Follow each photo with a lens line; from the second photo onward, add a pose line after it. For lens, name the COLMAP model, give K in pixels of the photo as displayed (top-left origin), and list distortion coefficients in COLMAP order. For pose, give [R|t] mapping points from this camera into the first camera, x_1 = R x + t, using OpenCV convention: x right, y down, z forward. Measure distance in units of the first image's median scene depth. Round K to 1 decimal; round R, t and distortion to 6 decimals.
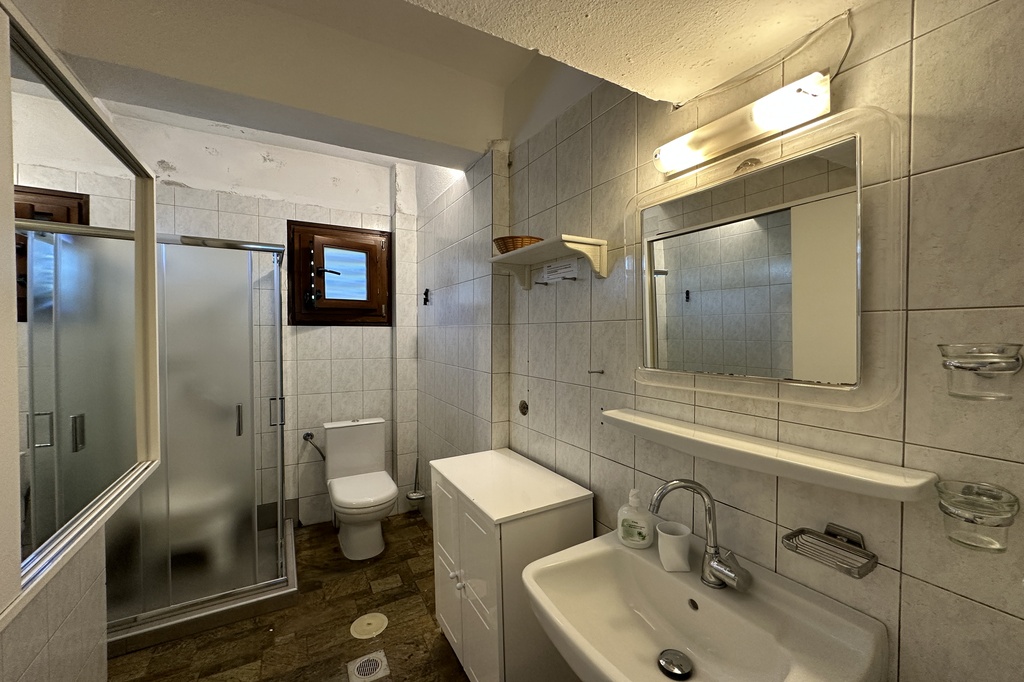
lens RADIAL K [[406.5, 0, 511.1], [0, 406.5, 344.2], [0, 0, 1]] dist [-0.001241, 0.000332]
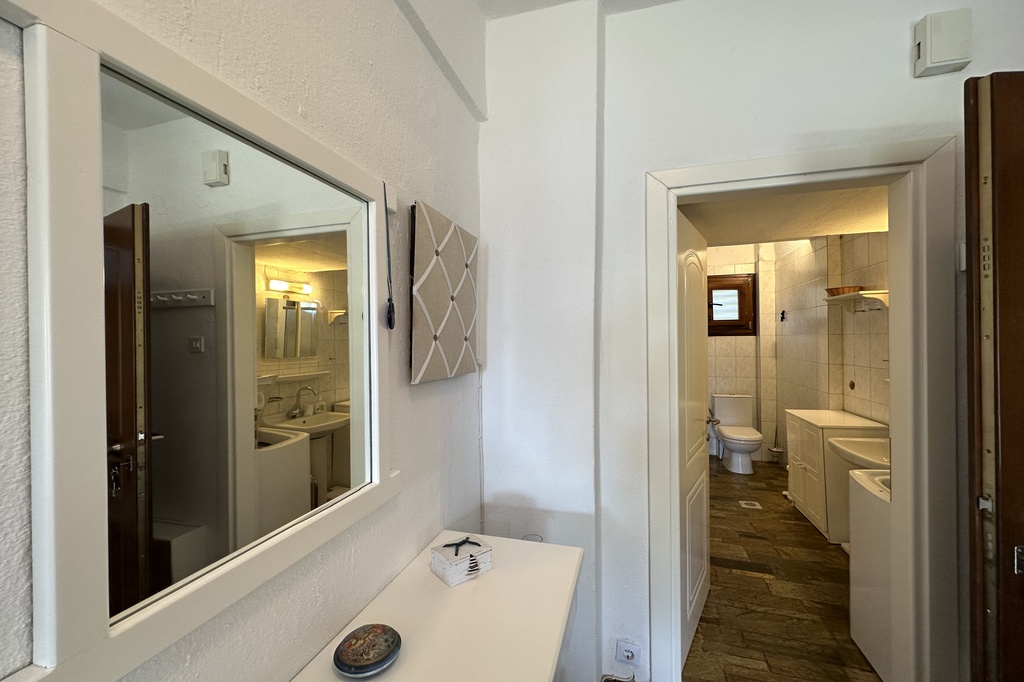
lens RADIAL K [[406.5, 0, 511.1], [0, 406.5, 344.2], [0, 0, 1]] dist [-0.001241, 0.000332]
pose [[0.695190, -0.009678, -0.718761, 0.176135], [-0.000693, 0.999900, -0.014134, 0.010954], [0.718825, 0.010324, 0.695114, -0.785716]]
